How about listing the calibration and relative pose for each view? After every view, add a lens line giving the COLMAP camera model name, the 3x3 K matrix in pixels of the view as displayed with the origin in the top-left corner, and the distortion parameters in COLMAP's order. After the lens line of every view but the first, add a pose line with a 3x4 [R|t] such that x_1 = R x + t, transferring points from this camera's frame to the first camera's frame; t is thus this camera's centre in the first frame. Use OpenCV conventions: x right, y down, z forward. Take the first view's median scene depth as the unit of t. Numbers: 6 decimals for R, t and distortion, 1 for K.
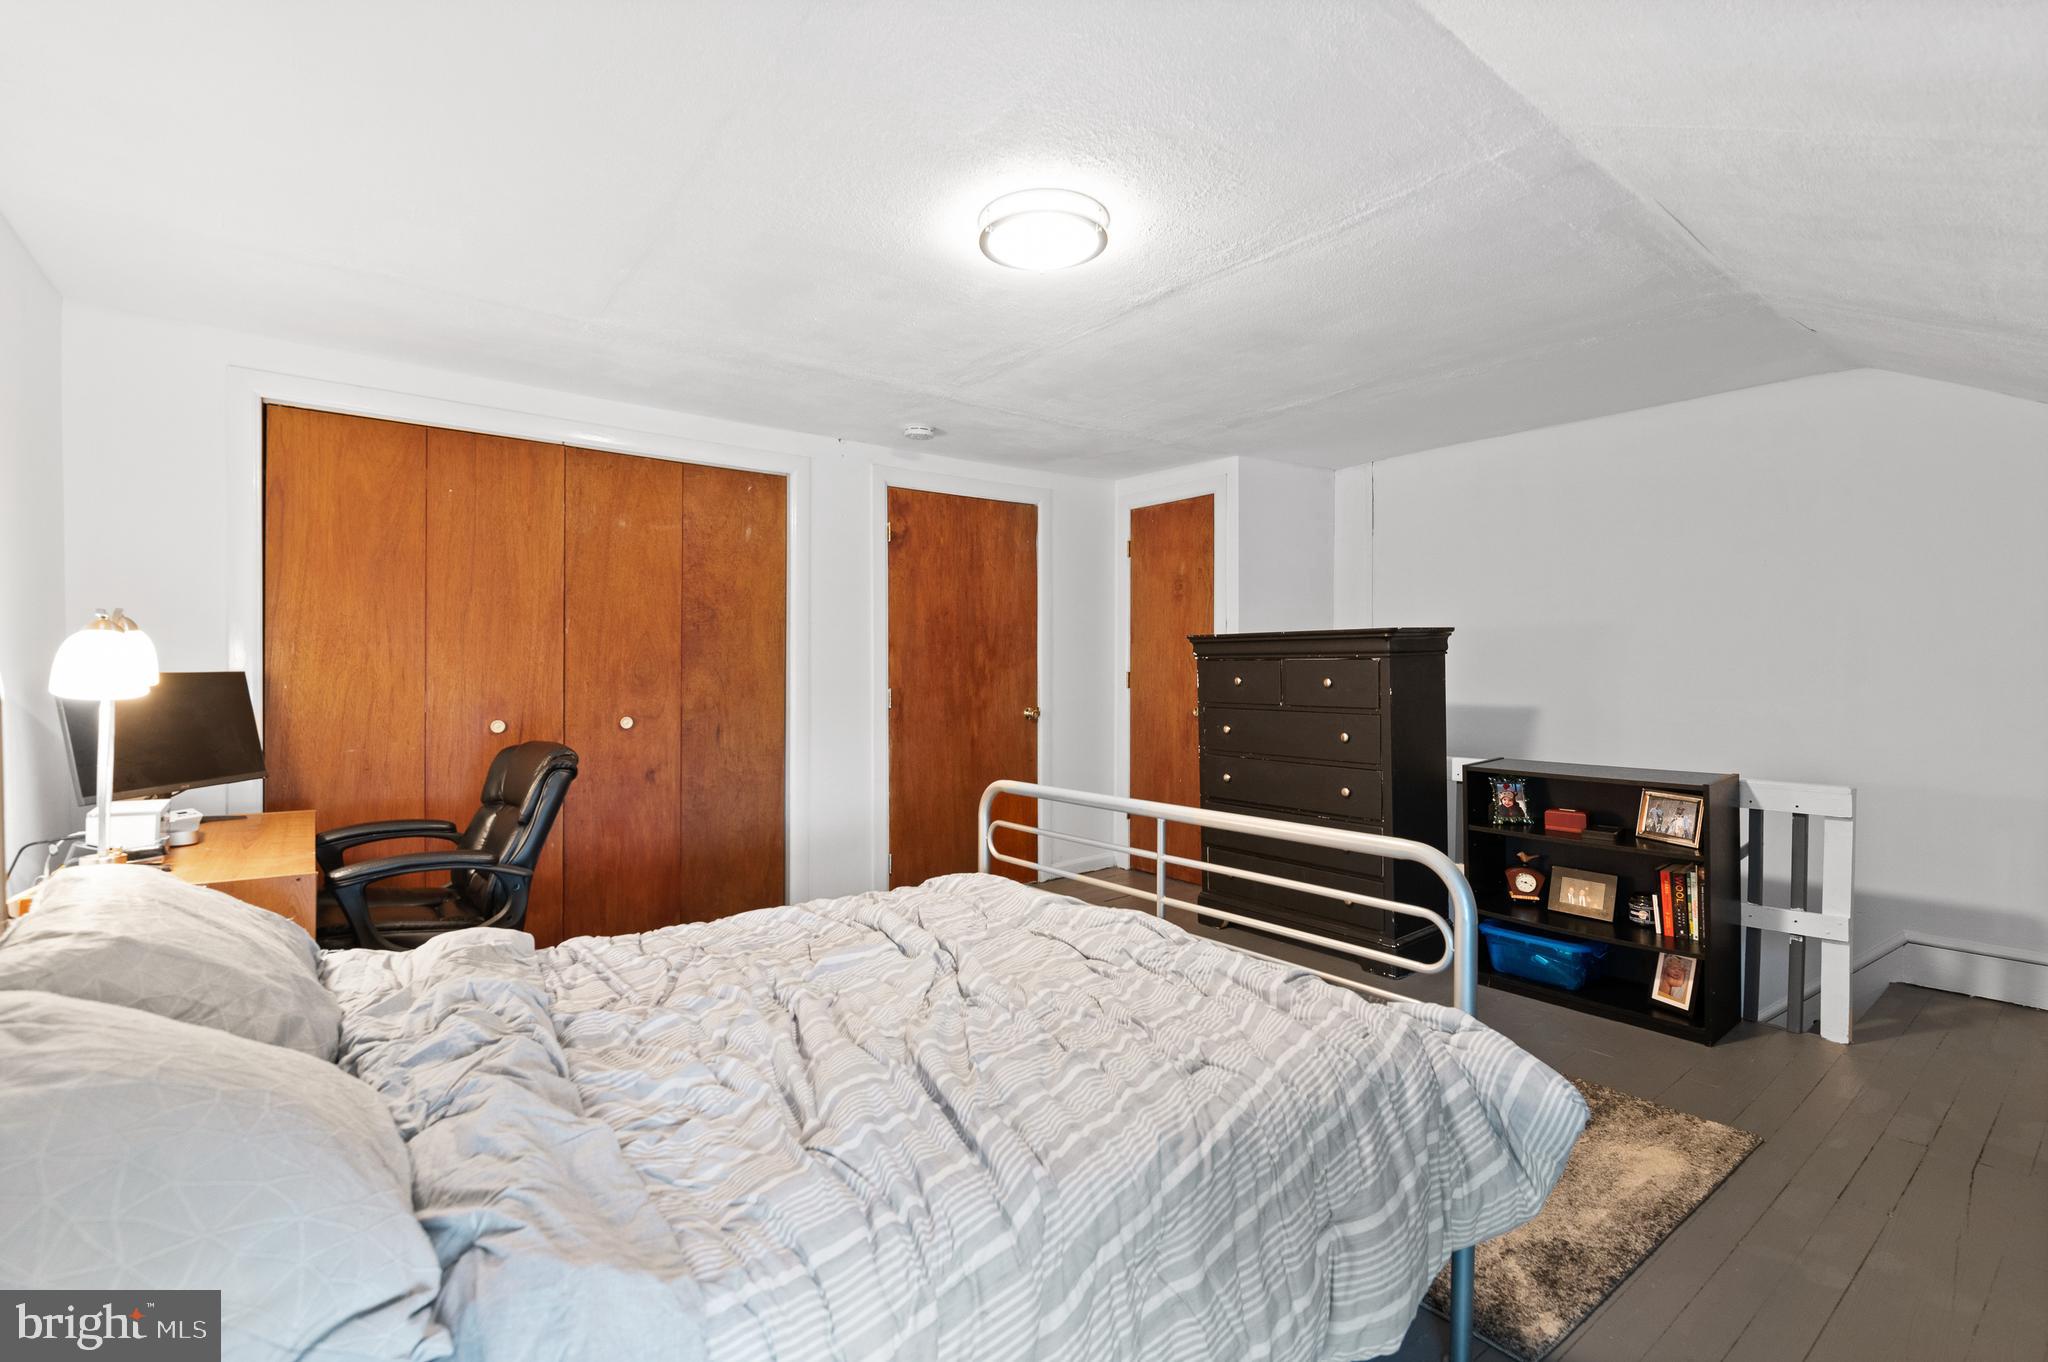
lens RADIAL K [[917.5, 0, 1020.0], [0, 917.5, 667.4], [0, 0, 1]] dist [-0.005682, -0.006832]
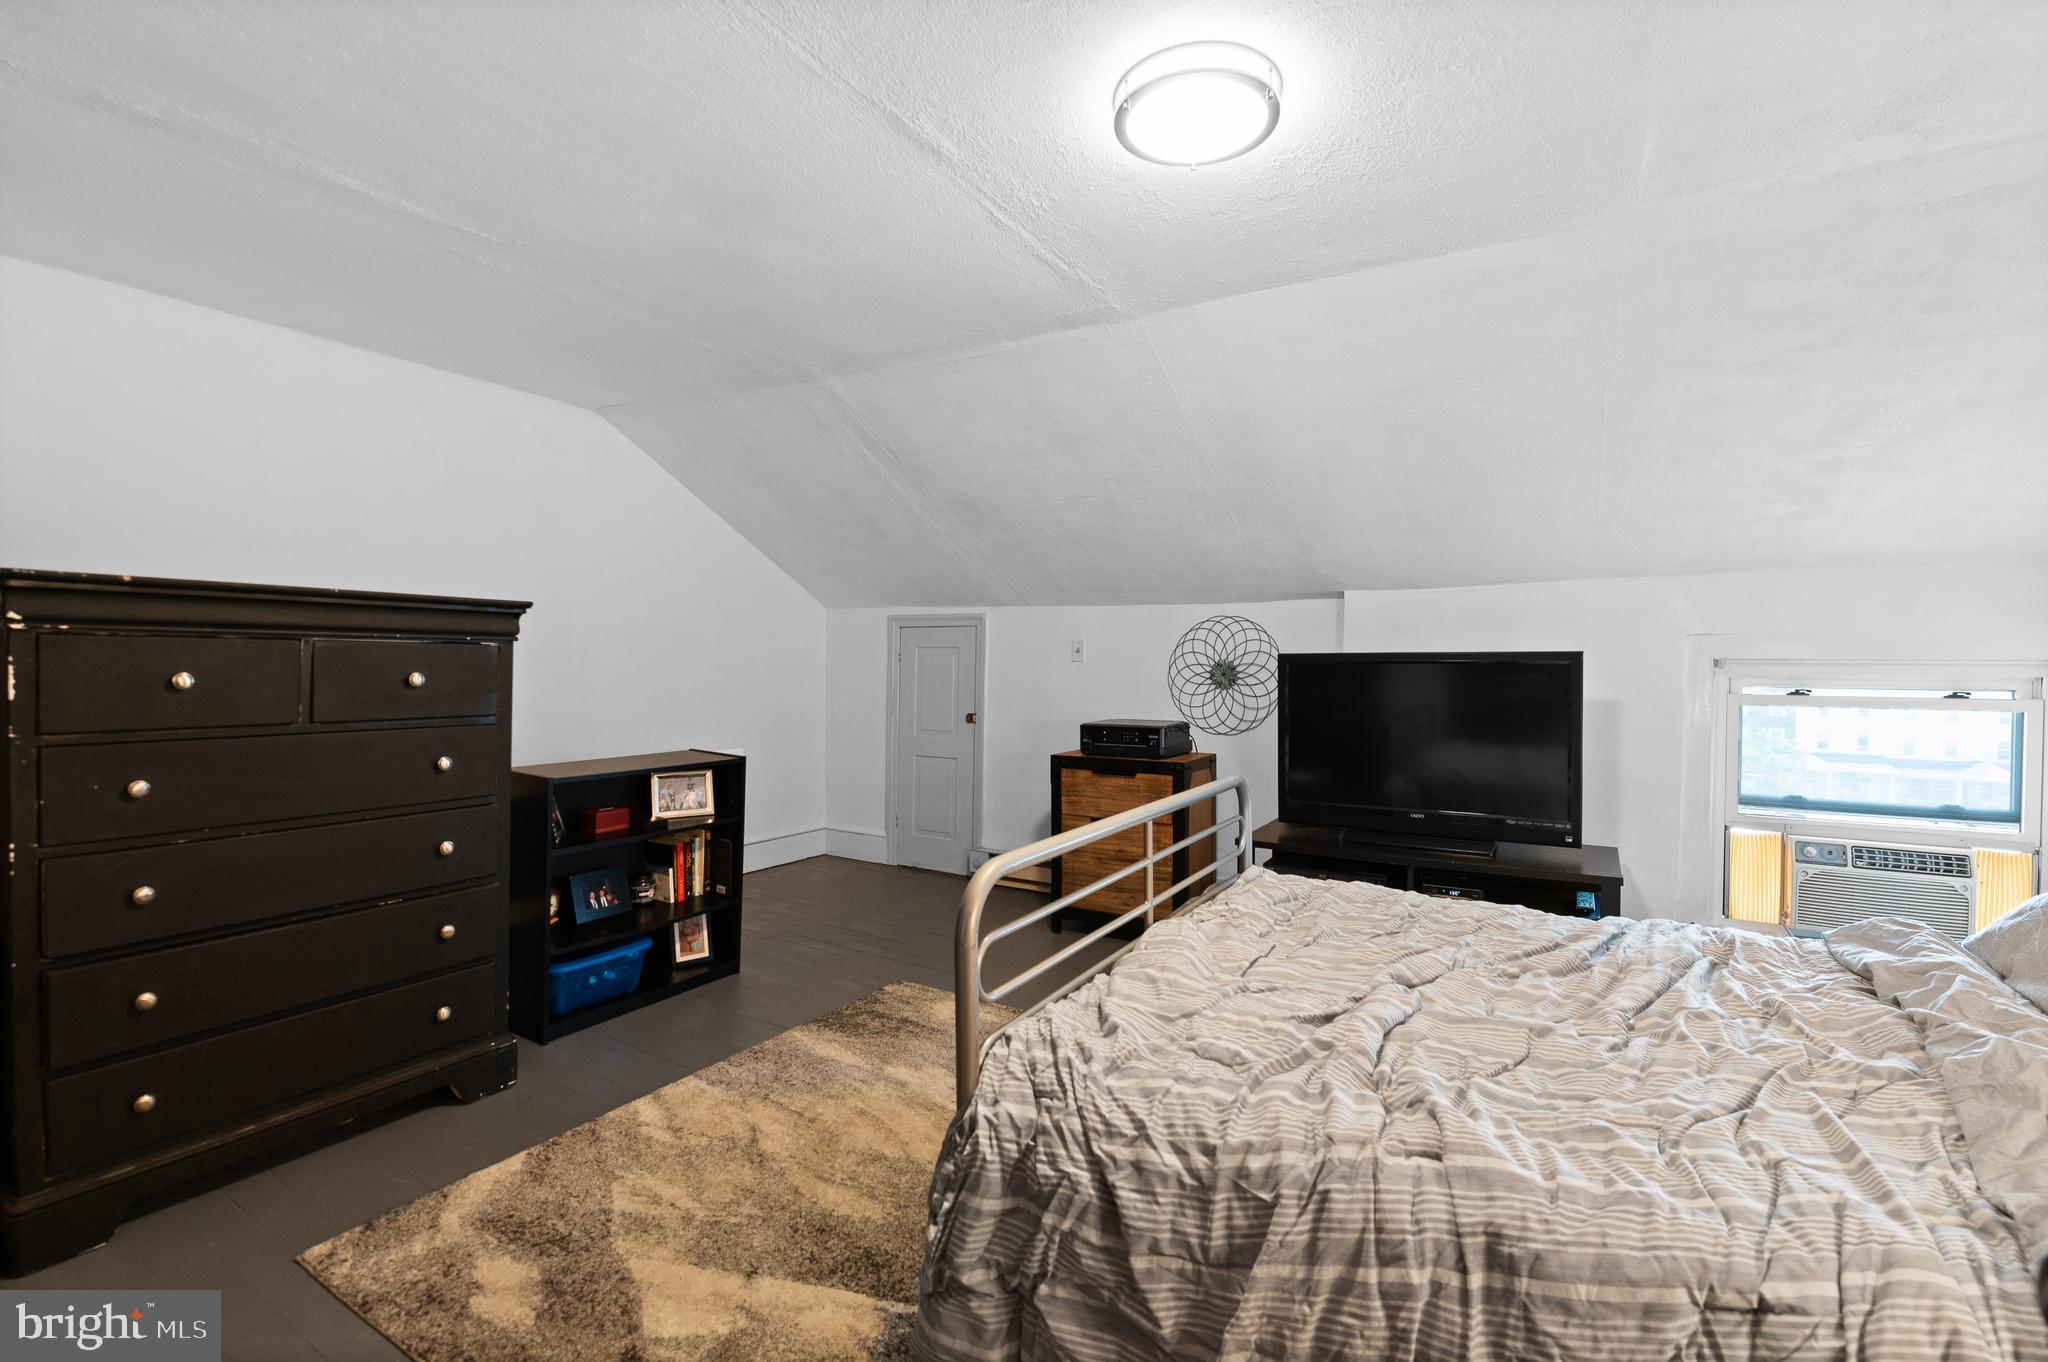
lens RADIAL K [[917.5, 0, 1026.2], [0, 917.5, 672.9], [0, 0, 1]] dist [-0.005682, -0.006832]
pose [[-0.377499, -0.010234, 0.925953, -0.368211], [-0.011298, 0.999915, 0.006446, 0.003778], [-0.925941, -0.008028, -0.377583, 0.800023]]
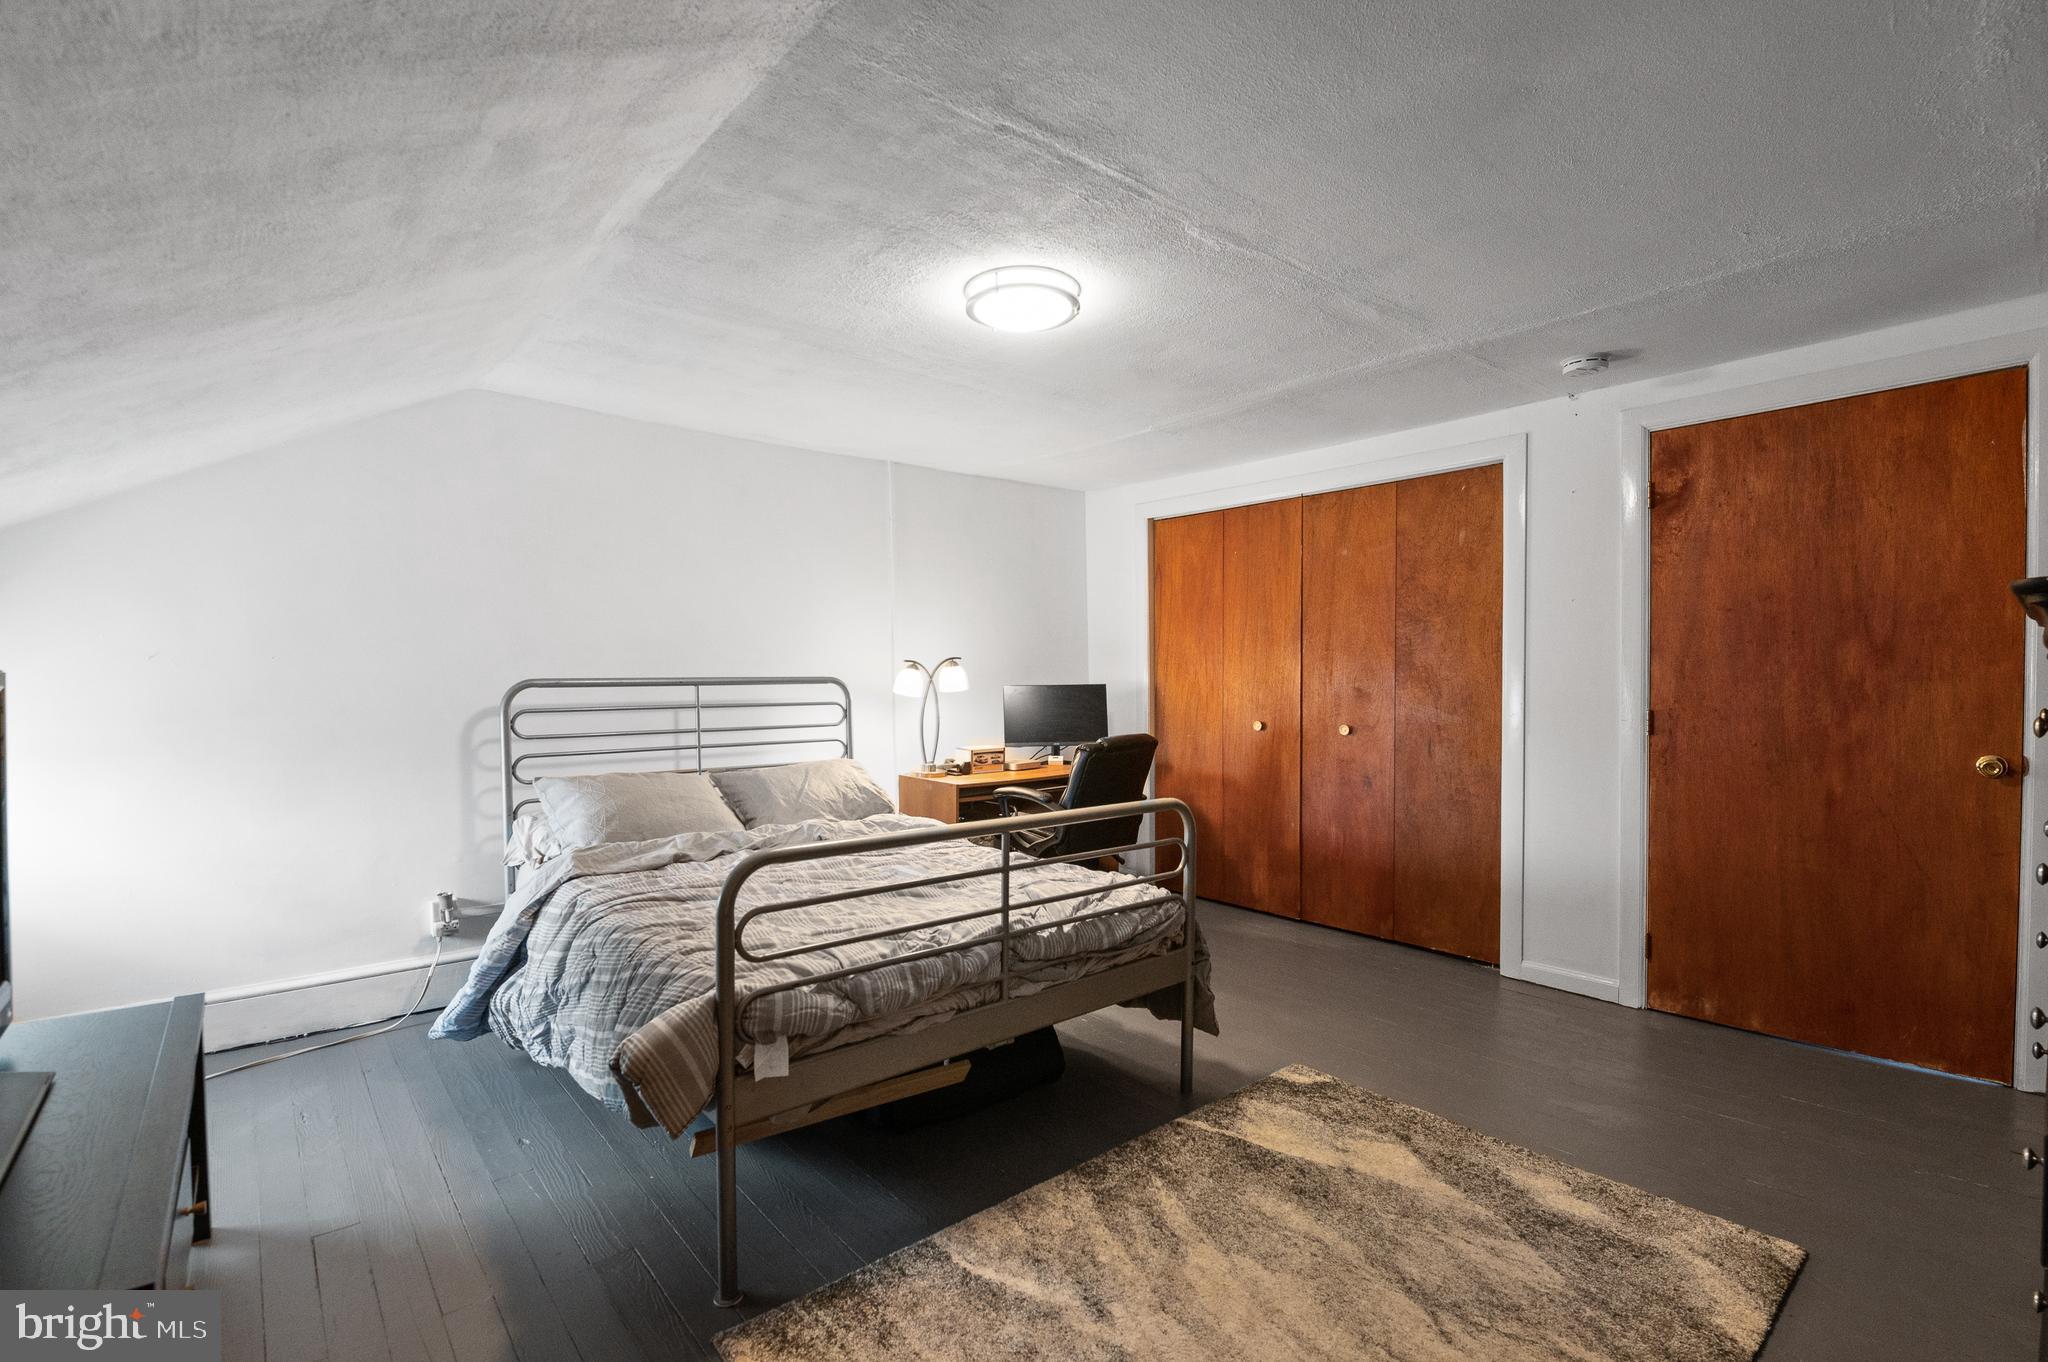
lens RADIAL K [[917.5, 0, 1005.9], [0, 917.5, 692.9], [0, 0, 1]] dist [-0.005682, -0.006832]
pose [[0.047974, 0.016394, -0.998714, 0.645420], [0.007870, 0.999828, 0.016790, -0.006962], [0.998818, -0.008665, 0.047837, 0.516282]]
